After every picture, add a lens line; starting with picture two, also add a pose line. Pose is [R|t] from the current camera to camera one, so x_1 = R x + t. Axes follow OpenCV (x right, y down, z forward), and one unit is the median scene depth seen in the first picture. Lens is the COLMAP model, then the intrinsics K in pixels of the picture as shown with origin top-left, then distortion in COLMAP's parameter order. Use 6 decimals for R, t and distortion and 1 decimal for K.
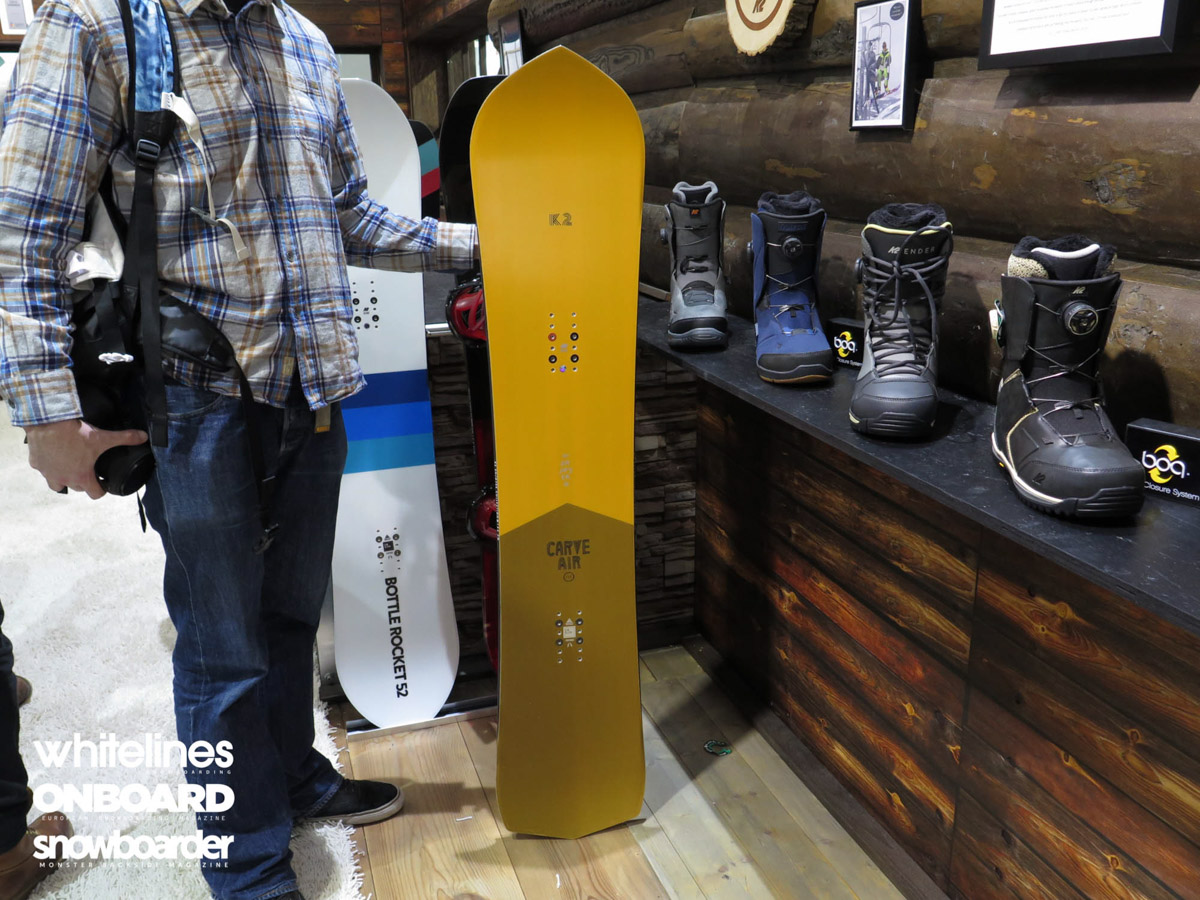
lens RADIAL K [[996.0, 0, 599.3], [0, 996.0, 449.1], [0, 0, 1]] dist [-0.012383, -0.001534]
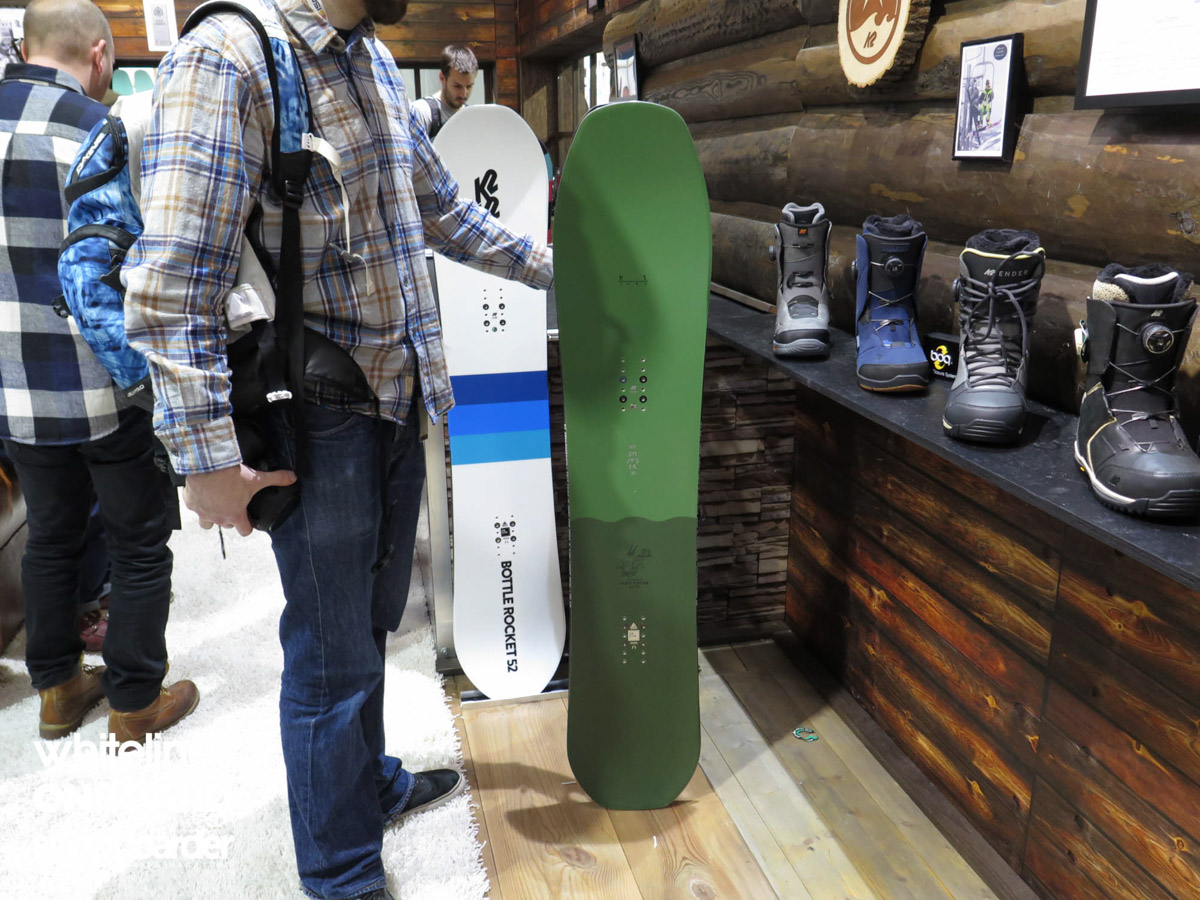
lens RADIAL K [[995.7, 0, 601.6], [0, 995.7, 453.3], [0, 0, 1]] dist [-0.012415, -0.003346]
pose [[0.995907, 0.035037, -0.083322, -0.027117], [-0.035391, 0.999370, -0.002772, 0.015178], [0.083173, 0.005709, 0.996519, -0.108050]]
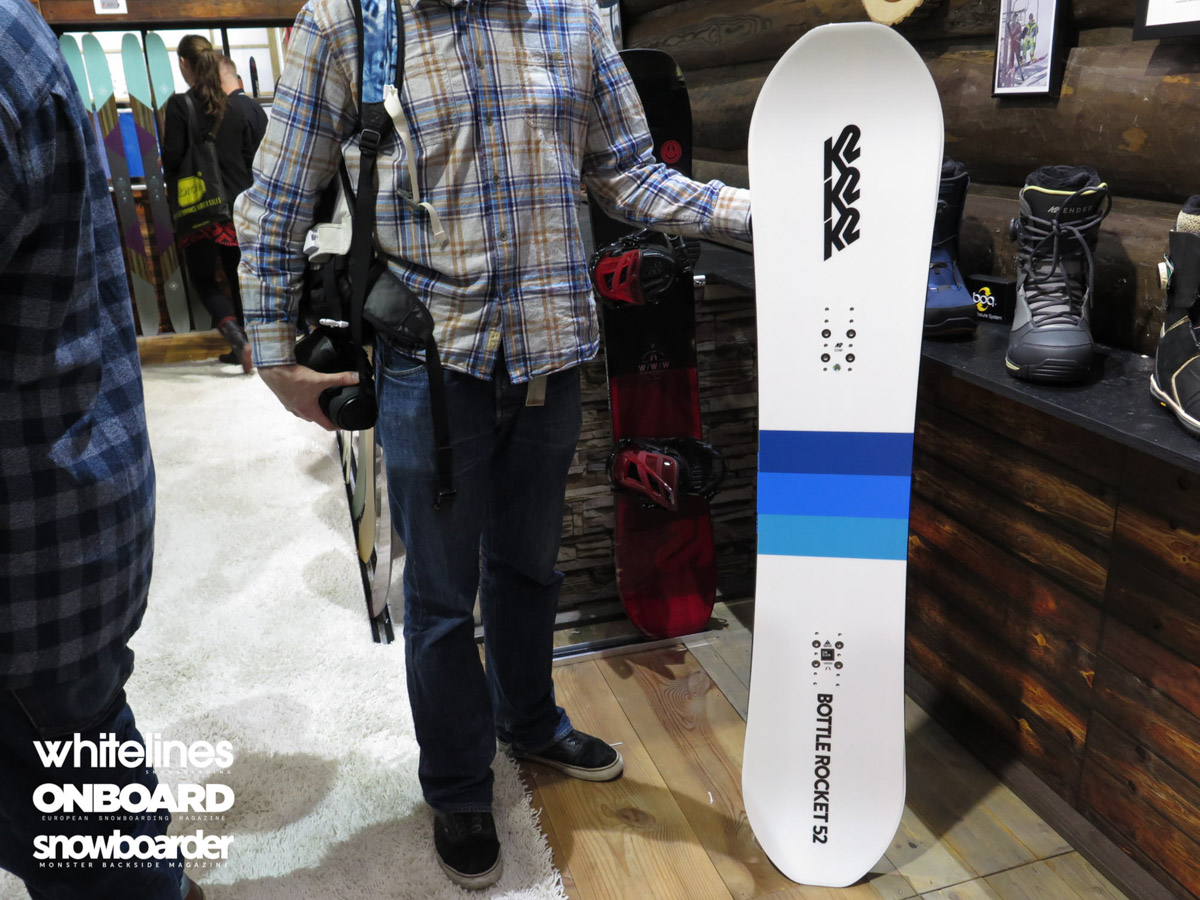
lens RADIAL K [[999.4, 0, 596.0], [0, 999.4, 448.5], [0, 0, 1]] dist [-0.014226, -0.000233]
pose [[0.999029, -0.008915, -0.043152, -0.133085], [0.010331, 0.999411, 0.032713, 0.016814], [0.042835, -0.033127, 0.998533, -0.098169]]
